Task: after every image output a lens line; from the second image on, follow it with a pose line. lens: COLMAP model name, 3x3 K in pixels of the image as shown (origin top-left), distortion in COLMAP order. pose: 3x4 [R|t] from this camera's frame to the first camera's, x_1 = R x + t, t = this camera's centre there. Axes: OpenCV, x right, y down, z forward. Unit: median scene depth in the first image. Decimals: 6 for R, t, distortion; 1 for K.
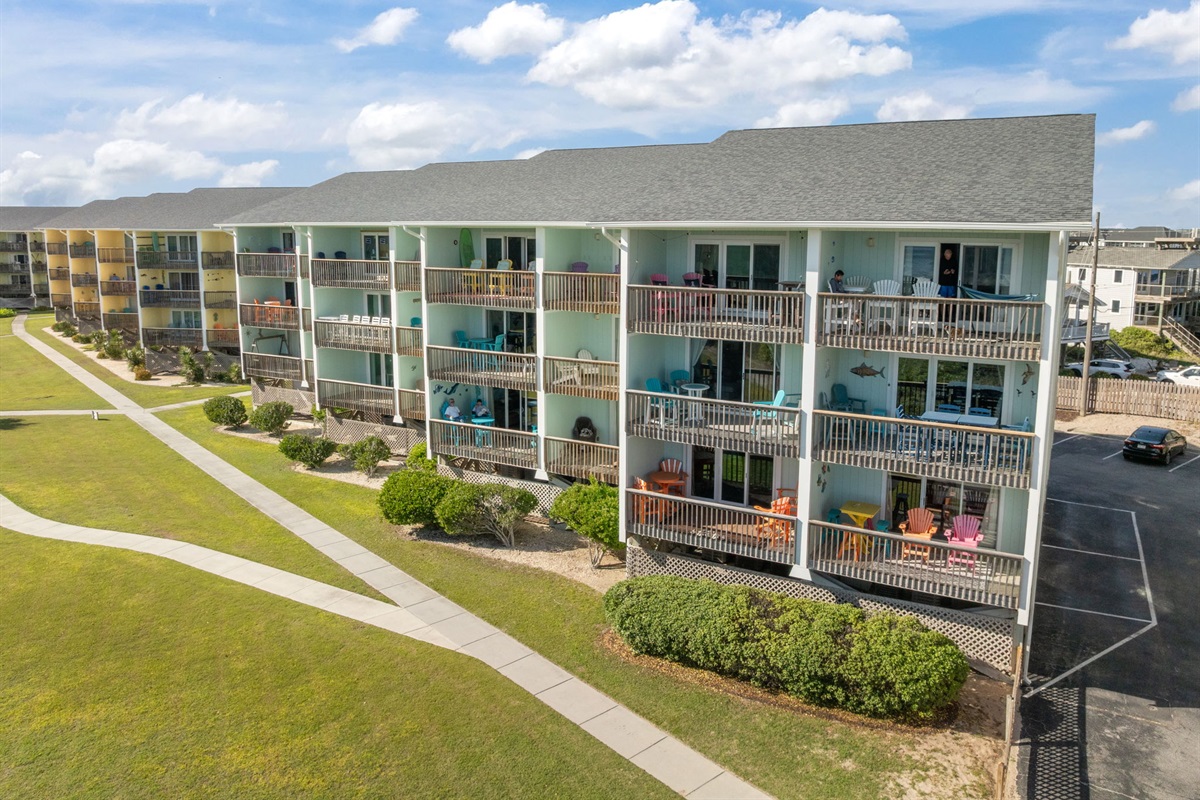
lens RADIAL K [[846.8, 0, 602.0], [0, 846.8, 351.1], [0, 0, 1]] dist [-0.033749, 0.000953]
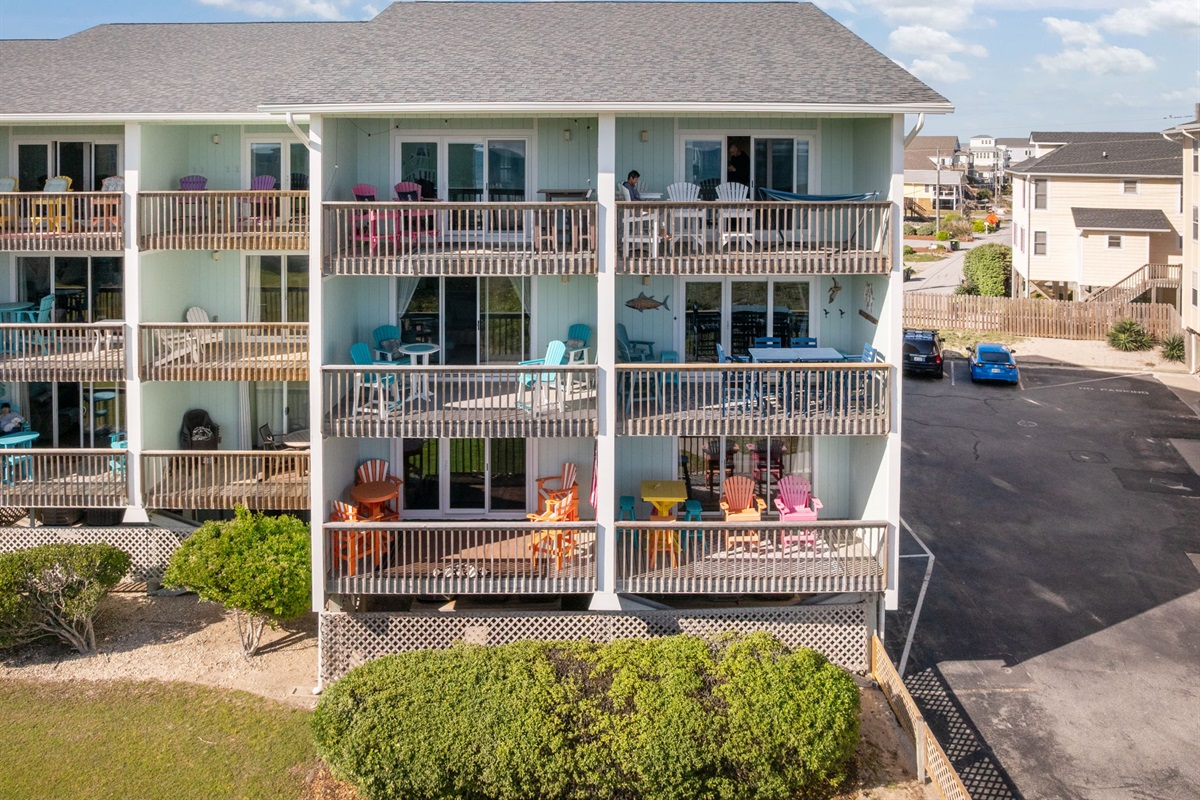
lens RADIAL K [[903.6, 0, 600.2], [0, 903.6, 174.2], [0, 0, 1]] dist [-0.008366, -0.014753]
pose [[0.869897, -0.018571, 0.492884, -0.124003], [0.077260, 0.992086, -0.098977, -0.014583], [-0.487145, 0.124180, 0.864447, 0.297969]]
